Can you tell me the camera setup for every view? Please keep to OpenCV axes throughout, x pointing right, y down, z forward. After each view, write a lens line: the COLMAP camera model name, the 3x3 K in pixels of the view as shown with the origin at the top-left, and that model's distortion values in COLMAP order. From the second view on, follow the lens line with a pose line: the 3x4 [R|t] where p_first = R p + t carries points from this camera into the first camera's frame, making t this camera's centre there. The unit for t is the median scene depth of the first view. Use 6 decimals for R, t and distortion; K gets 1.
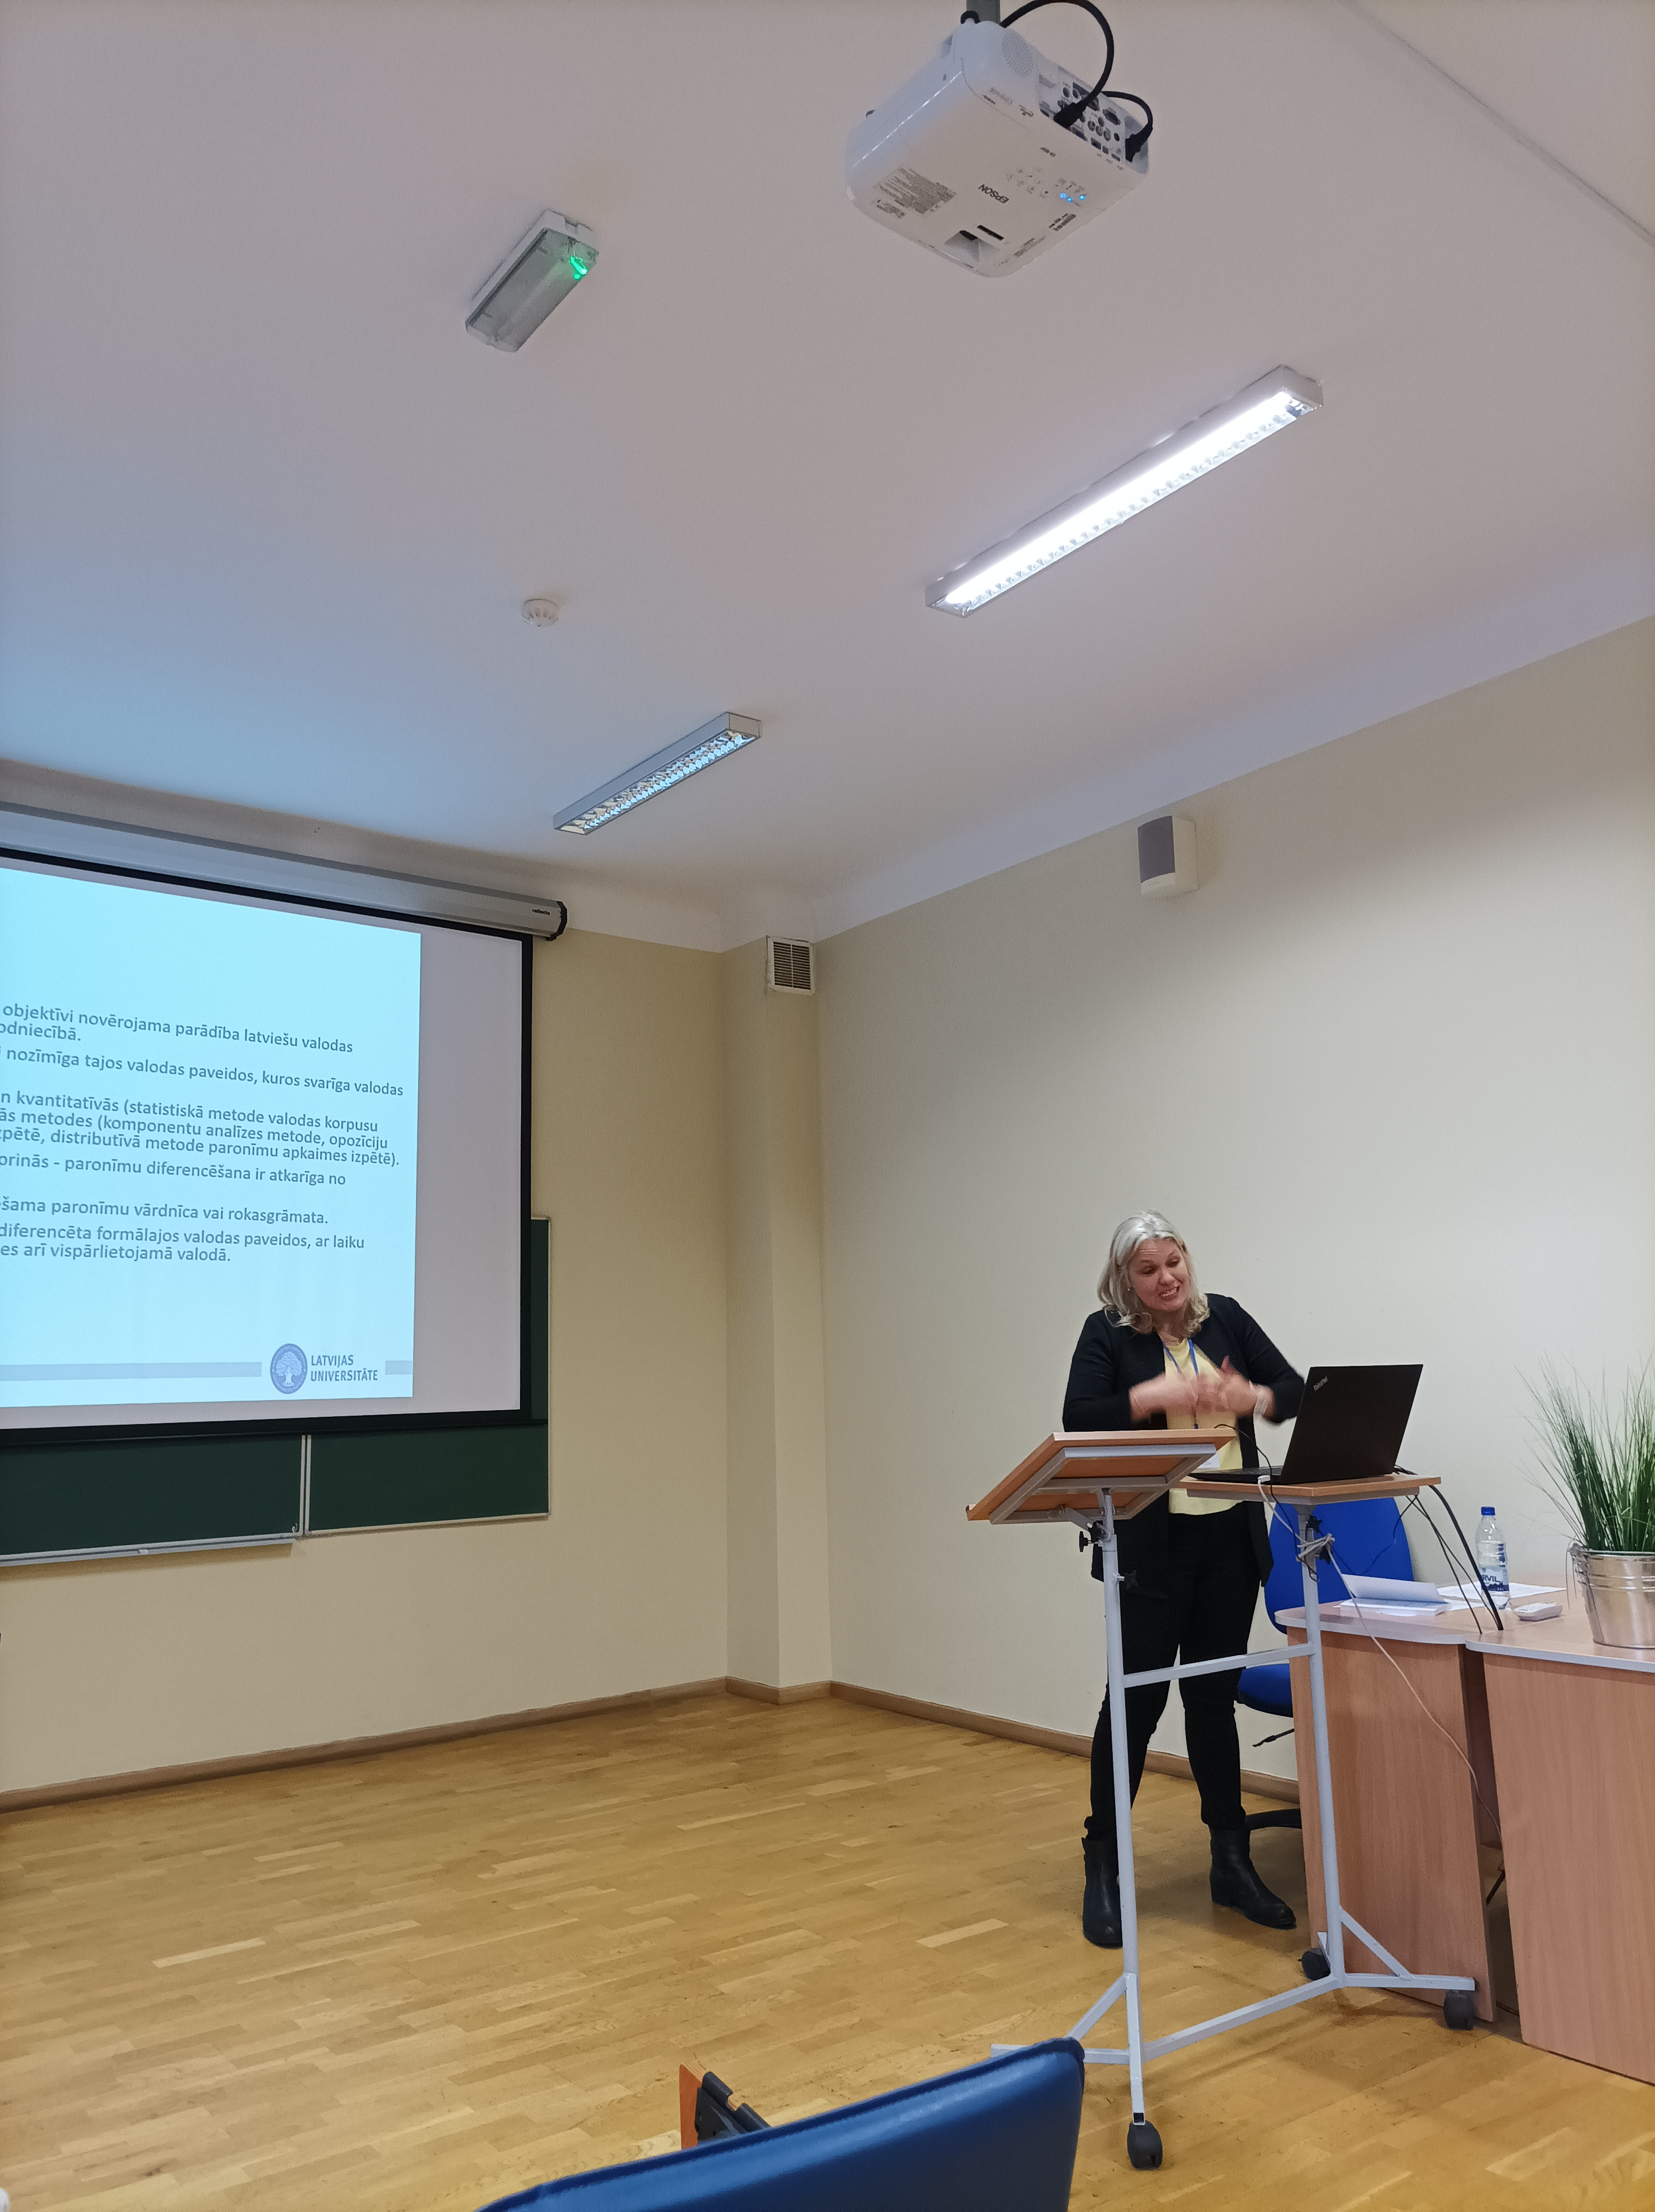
lens RADIAL K [[1619.1, 0, 821.1], [0, 1619.1, 1110.6], [0, 0, 1]] dist [0.036511, -0.011325]
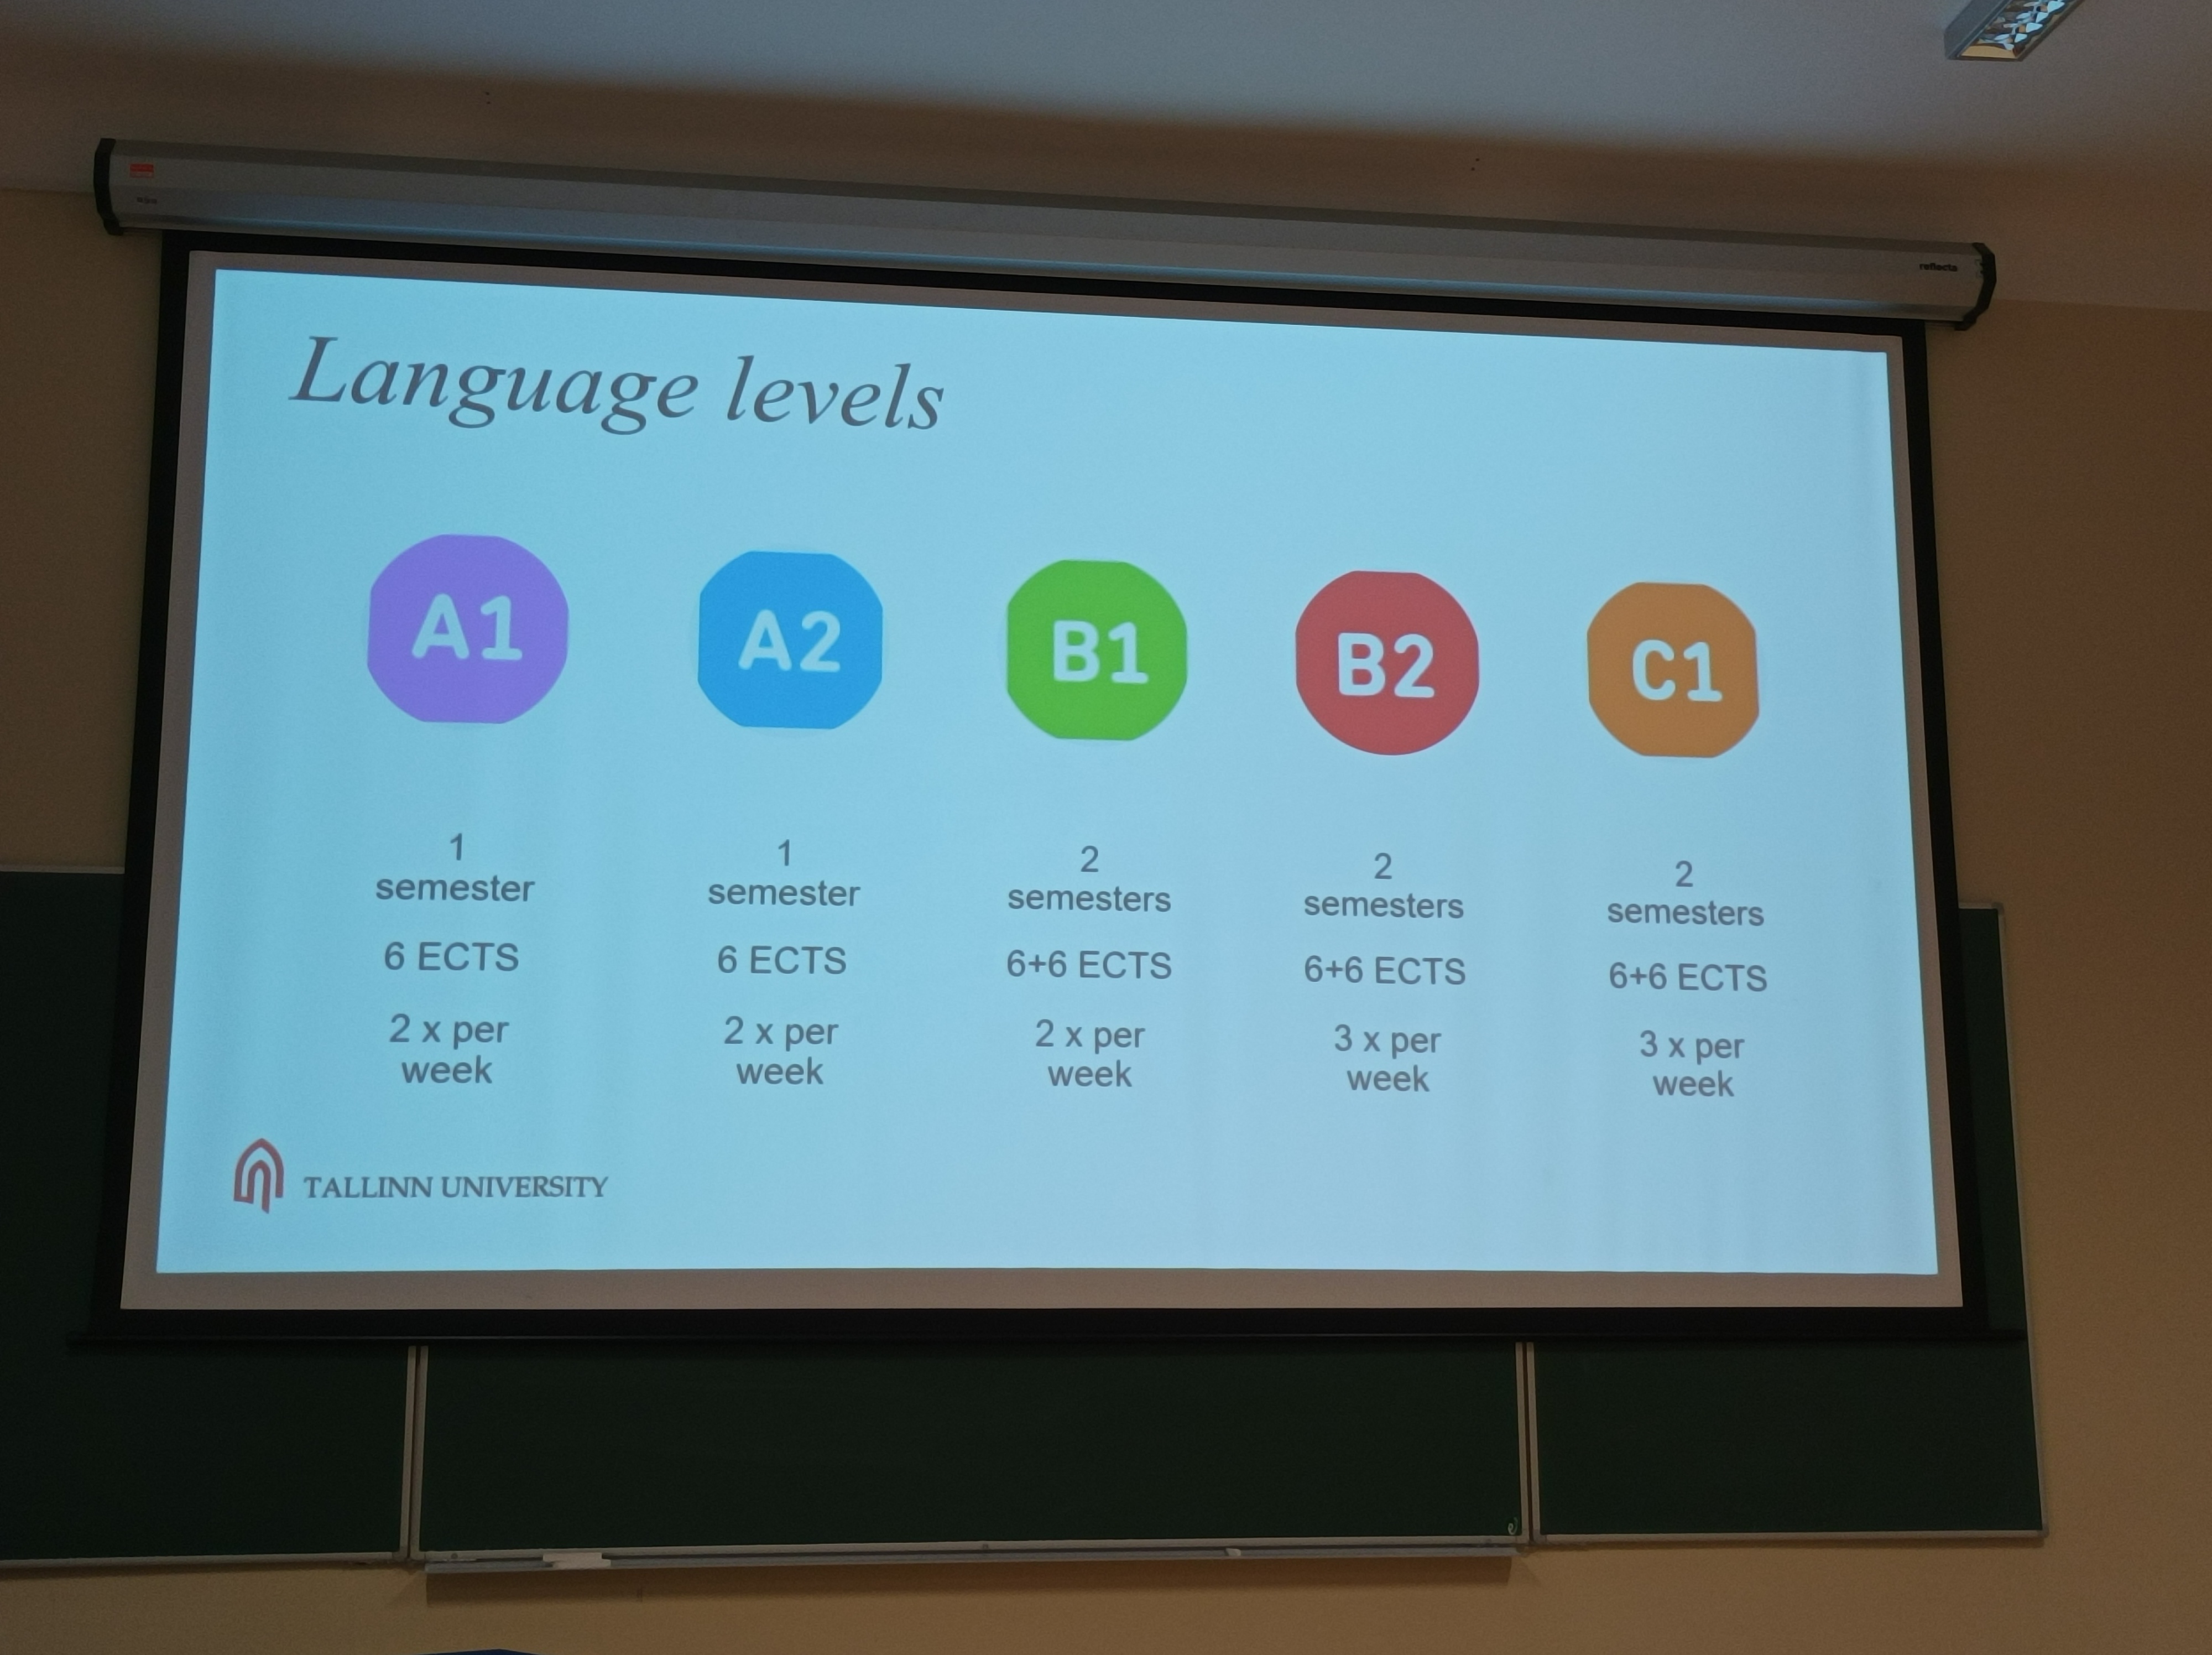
lens RADIAL K [[2668.8, 0, 1106.0], [0, 2668.8, 827.5], [0, 0, 1]] dist [0.027659, -0.001572]
pose [[0.873658, -0.068100, -0.481752, -0.019094], [0.062787, 0.997657, -0.027164, 0.052763], [0.482473, -0.006516, 0.875887, 0.206835]]
